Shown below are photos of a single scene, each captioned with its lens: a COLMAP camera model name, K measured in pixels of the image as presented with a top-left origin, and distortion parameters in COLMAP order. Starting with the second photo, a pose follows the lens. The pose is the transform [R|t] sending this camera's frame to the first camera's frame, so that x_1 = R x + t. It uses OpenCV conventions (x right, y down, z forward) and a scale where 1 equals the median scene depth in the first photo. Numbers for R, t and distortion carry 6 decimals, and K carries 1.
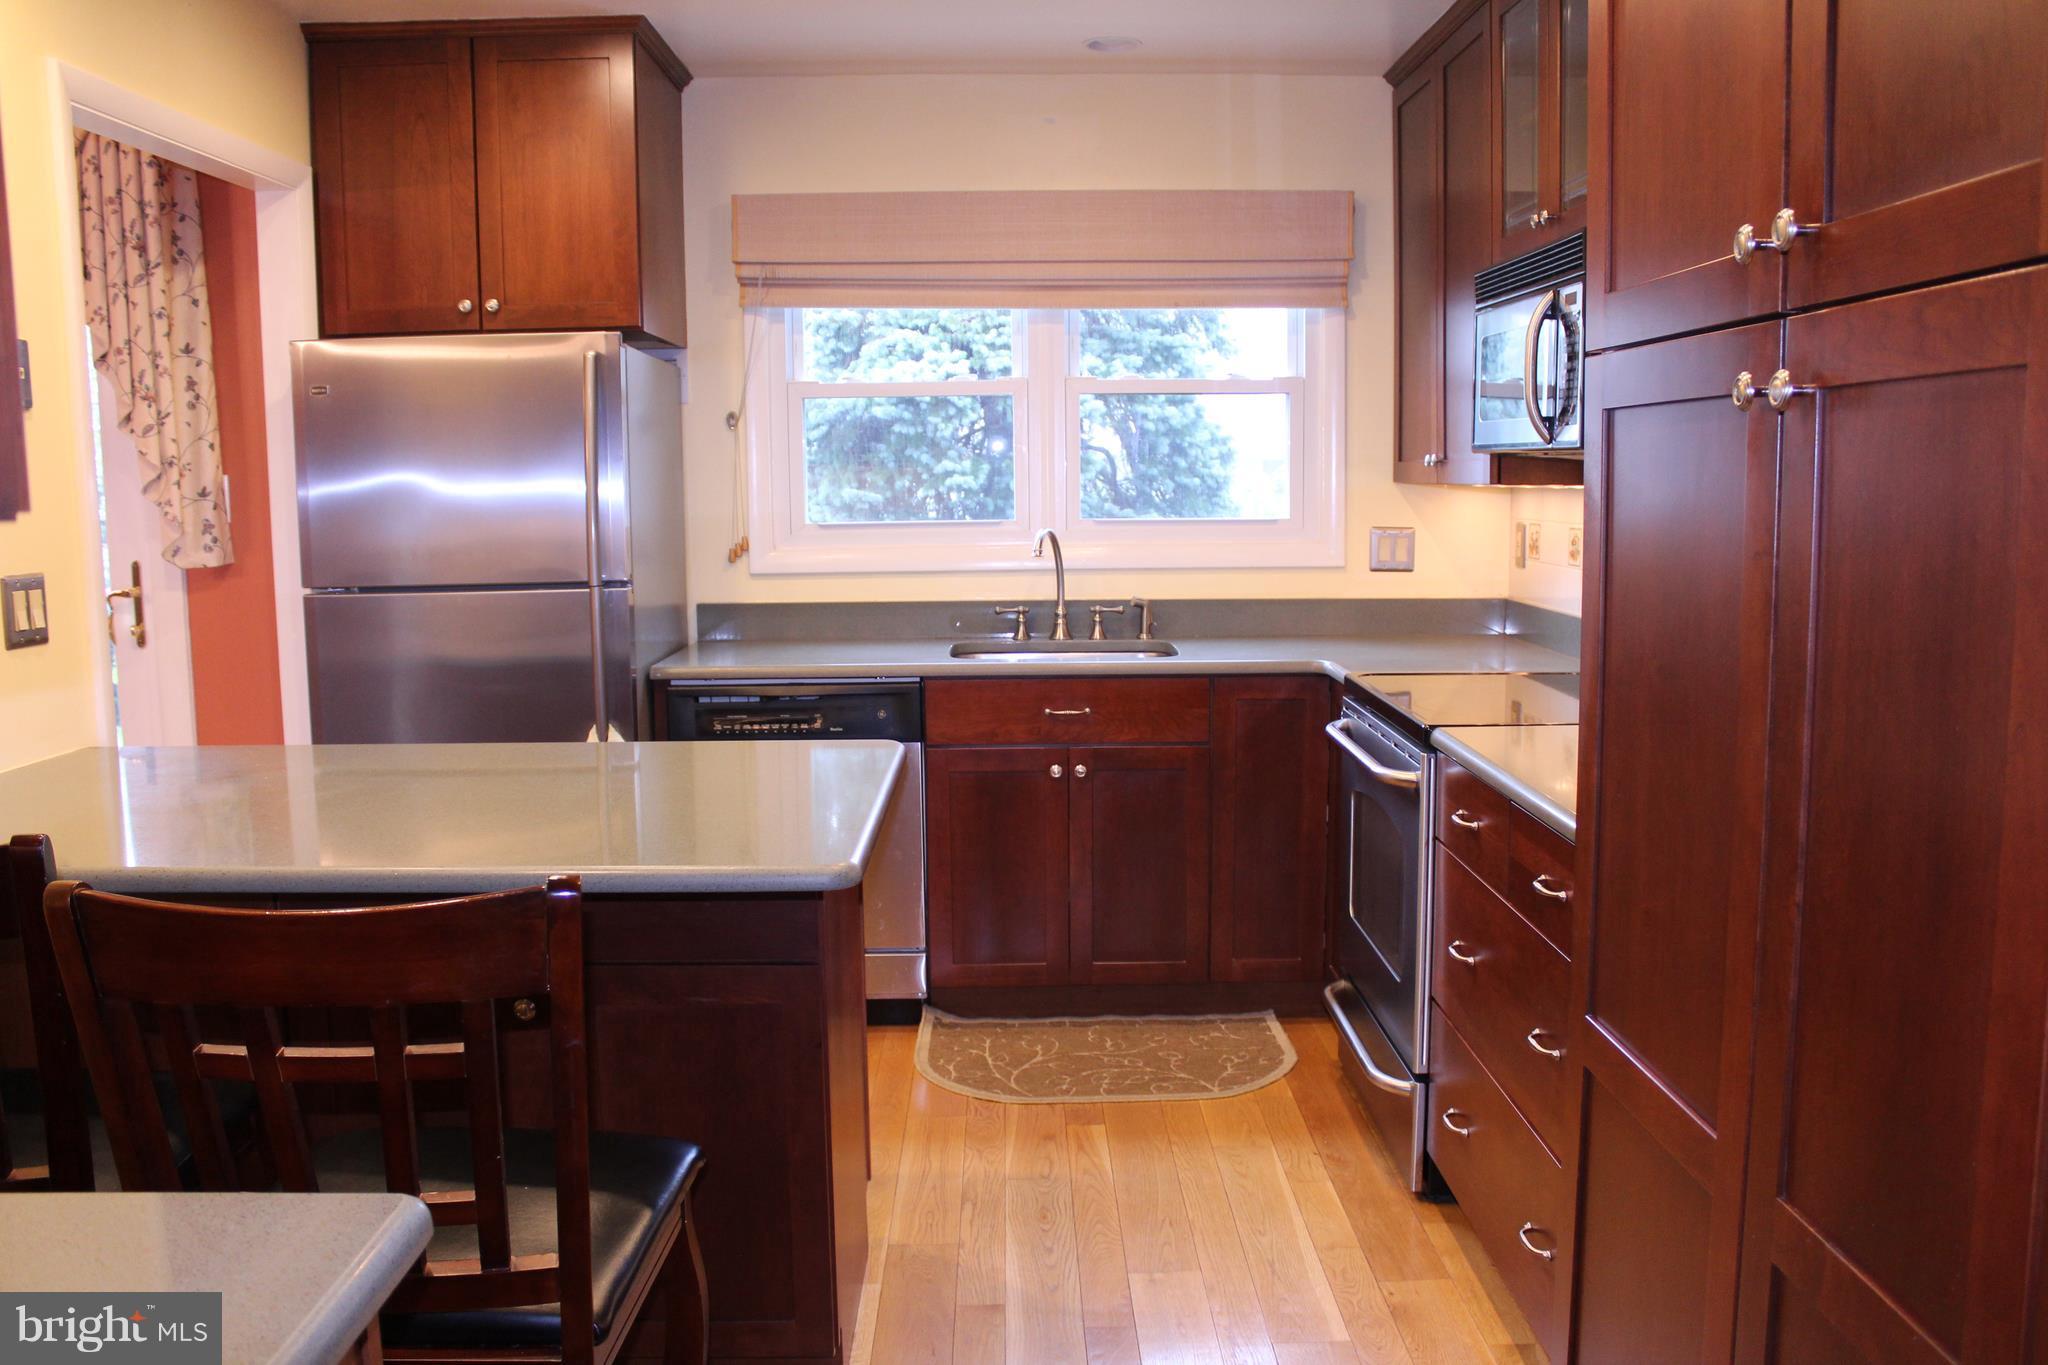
lens RADIAL K [[1676.9, 0, 1024.0], [0, 1676.9, 682.5], [0, 0, 1]] dist [-0.093239, -0.001083]
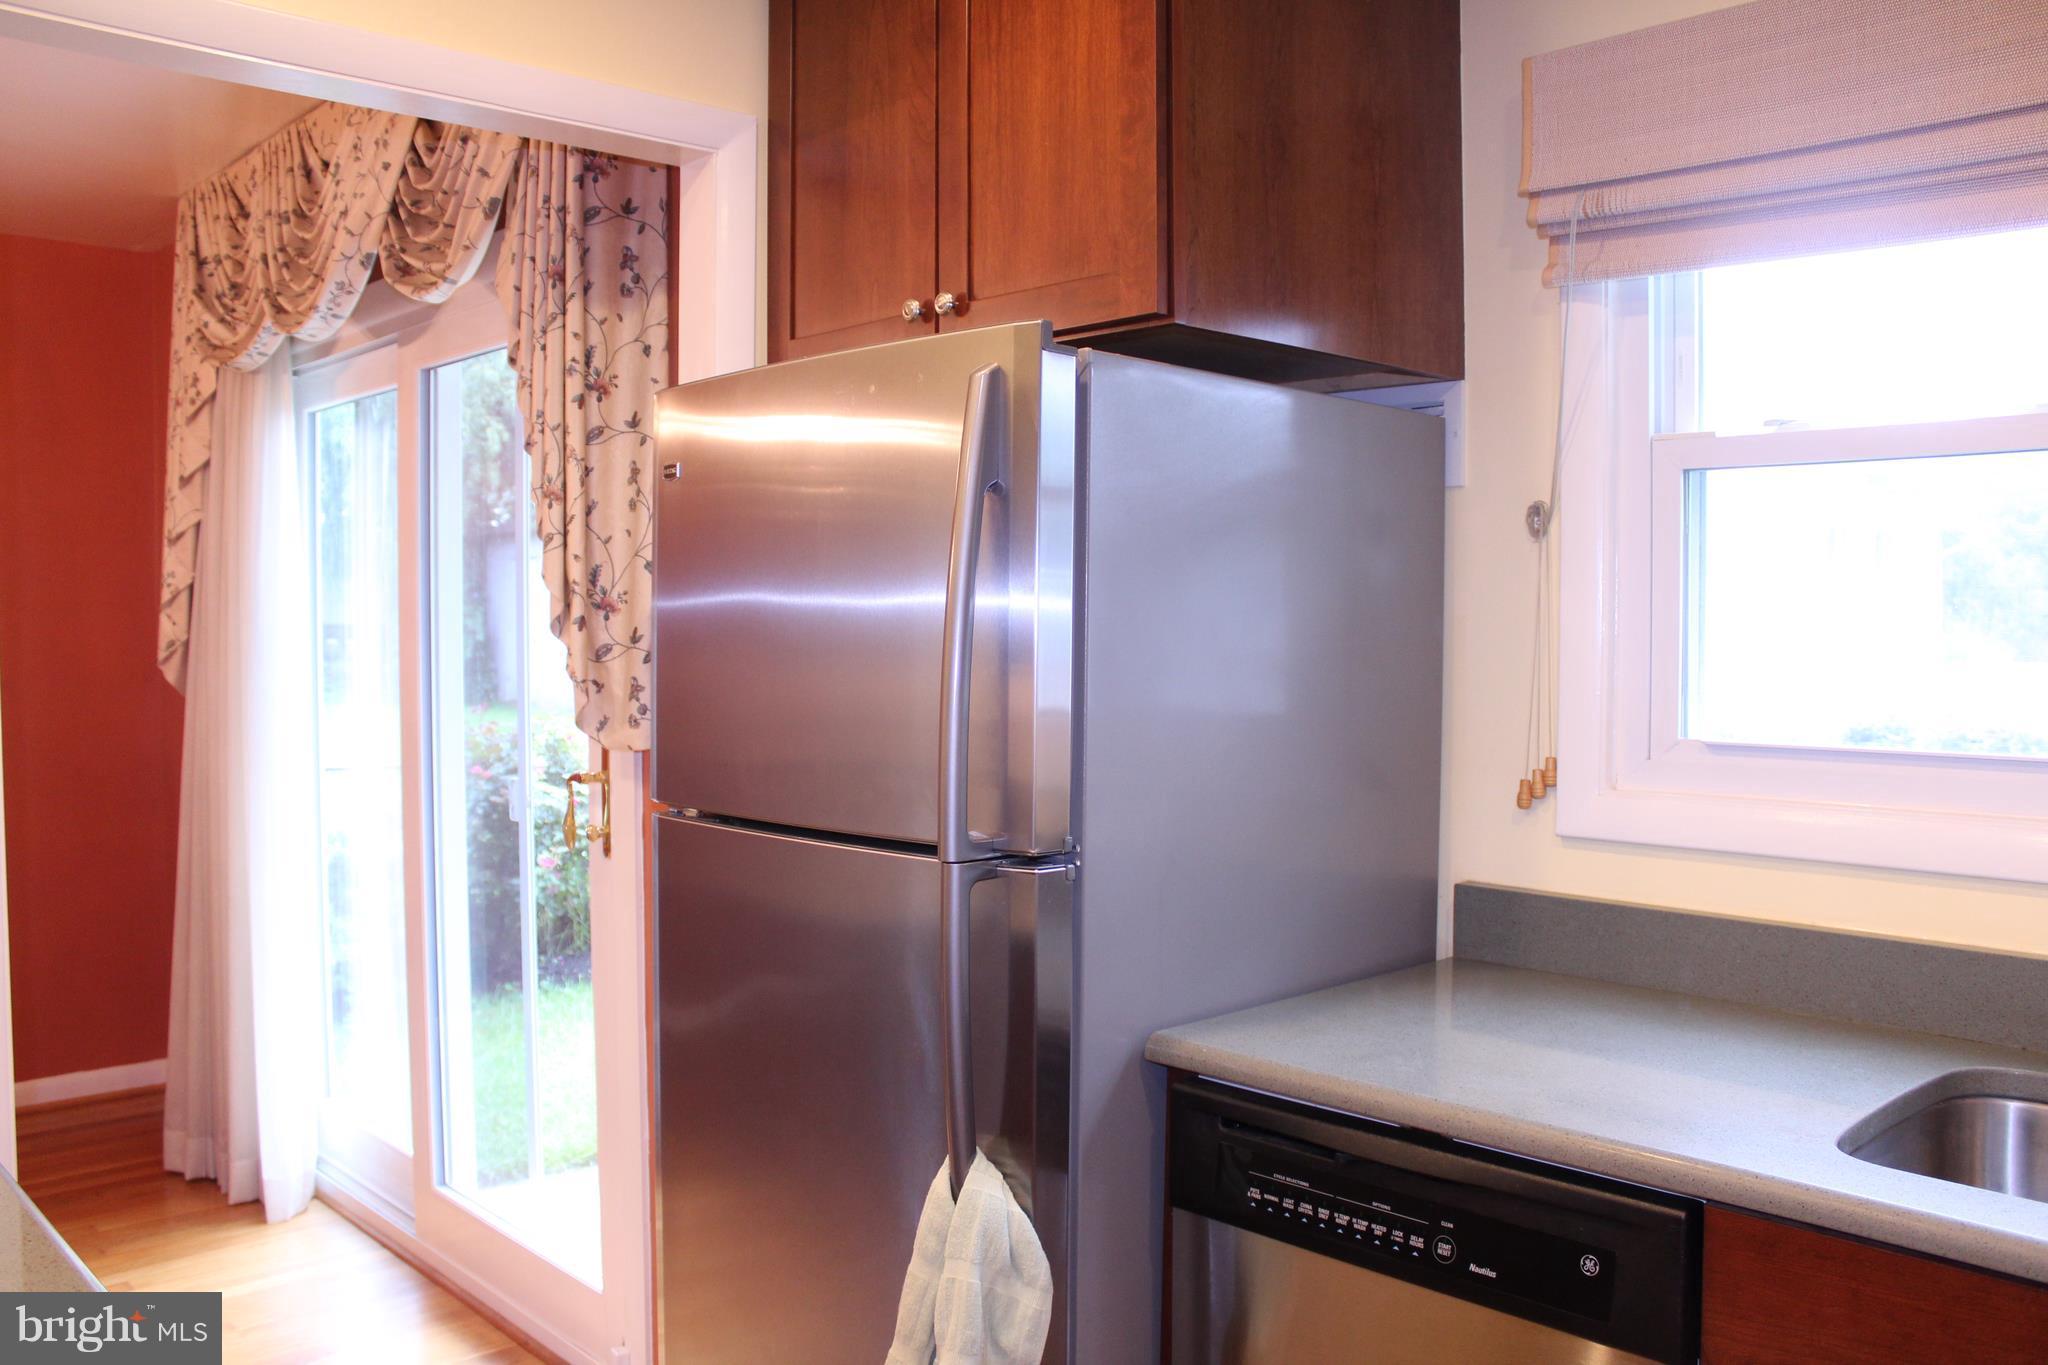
lens RADIAL K [[1676.9, 0, 1024.0], [0, 1676.9, 682.5], [0, 0, 1]] dist [-0.093239, -0.001083]
pose [[0.676422, 0.037730, -0.735548, 0.095242], [-0.106223, 0.993243, -0.046735, -0.080754], [0.728815, 0.109744, 0.675859, 0.644782]]
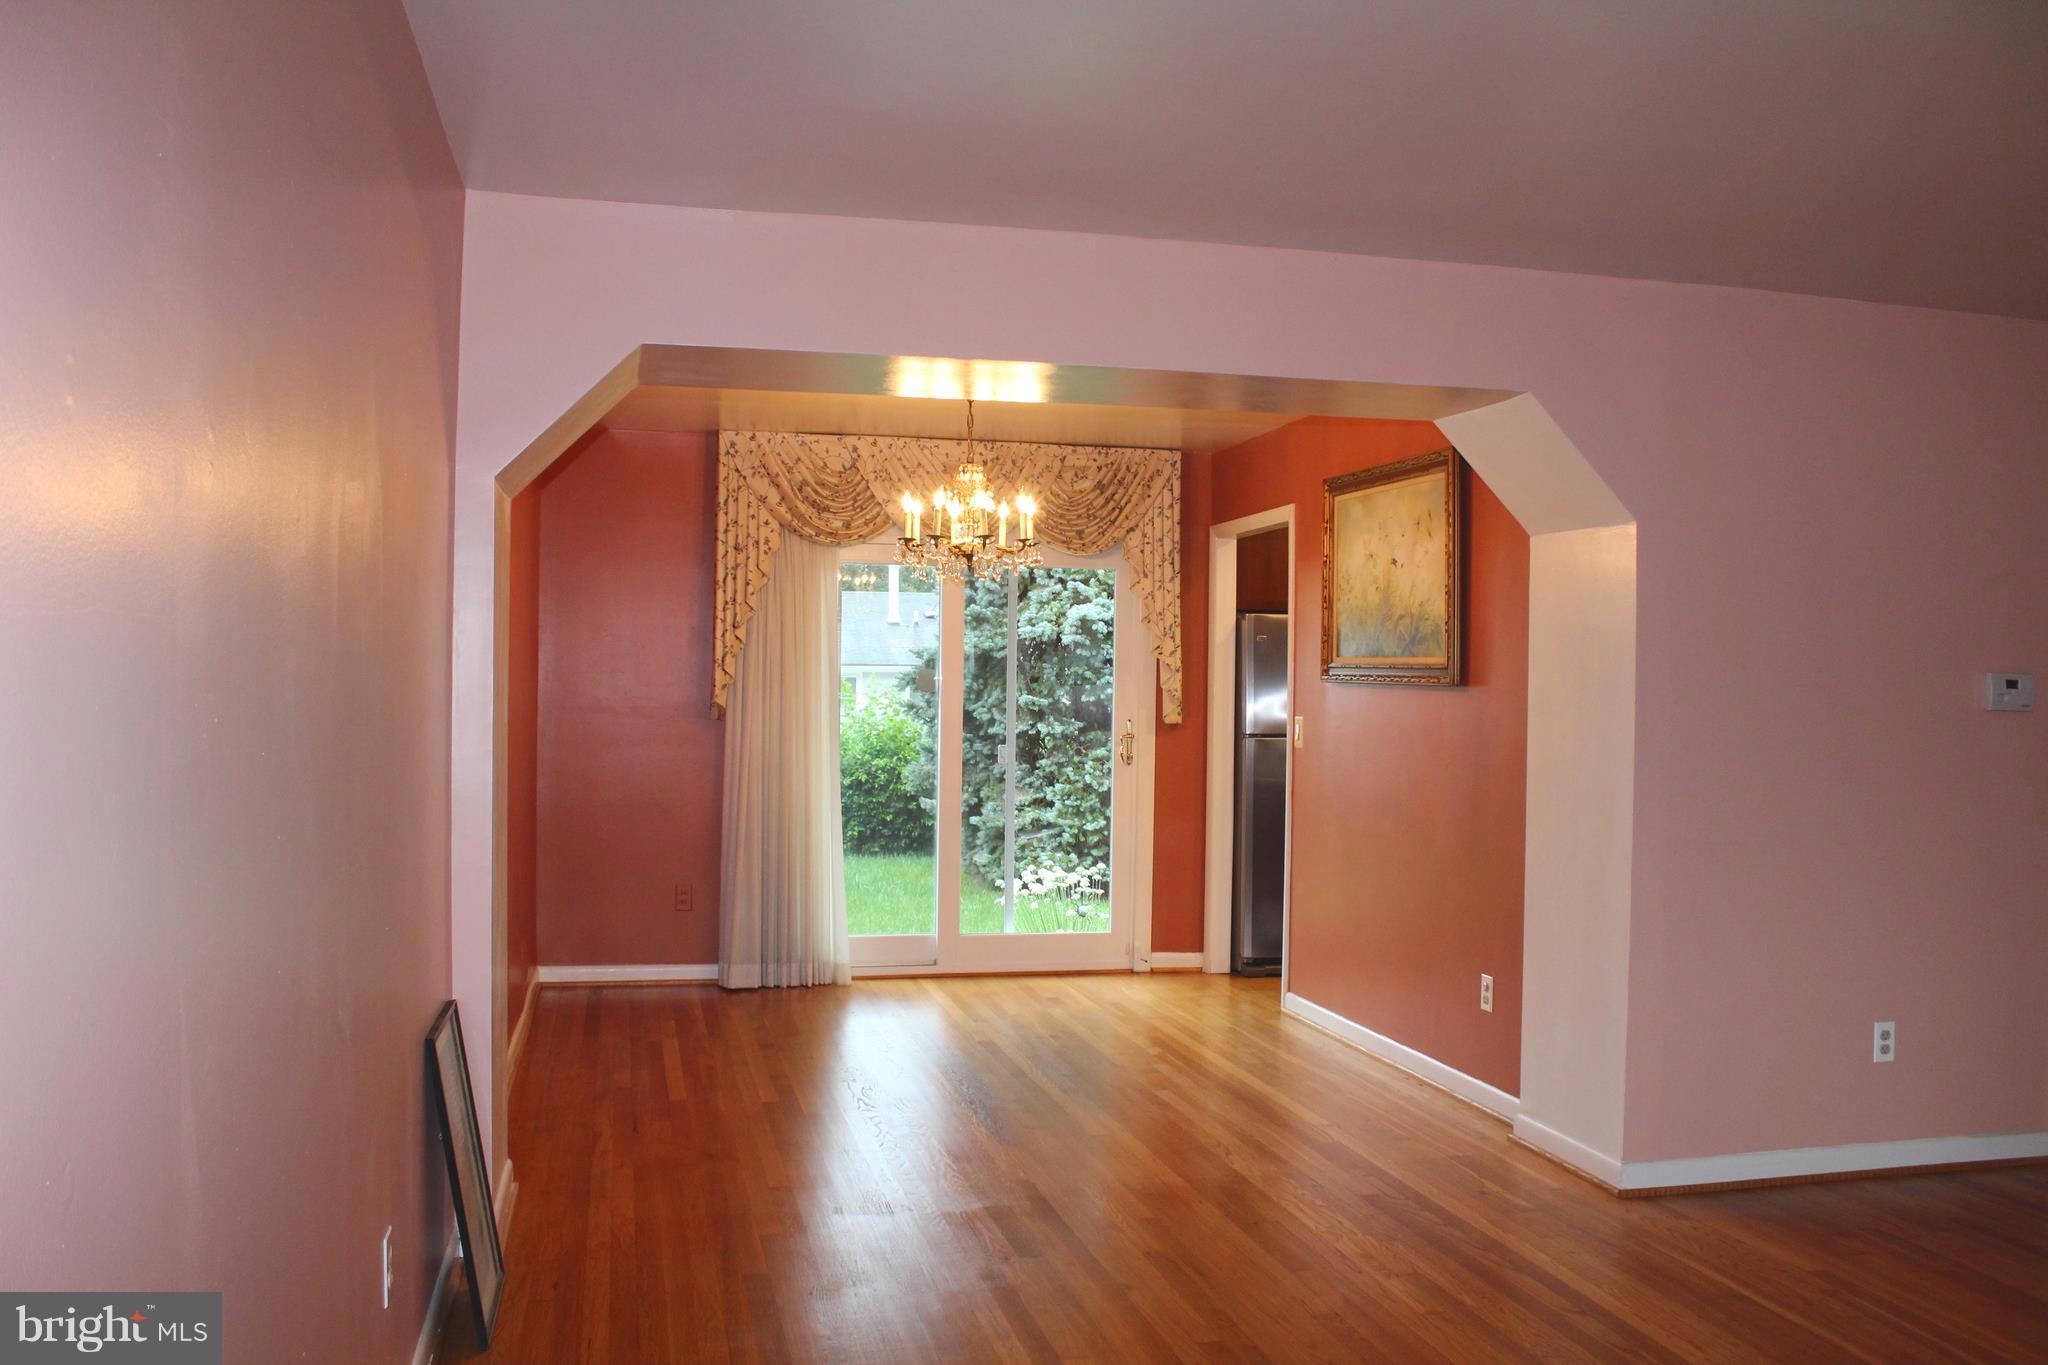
lens RADIAL K [[1676.9, 0, 1024.0], [0, 1676.9, 682.5], [0, 0, 1]] dist [-0.093239, -0.001083]
pose [[0.979318, 0.019945, 0.201341, -1.075159], [0.006100, 0.991767, -0.127913, 0.137270], [-0.202234, 0.126495, 0.971133, -0.920653]]
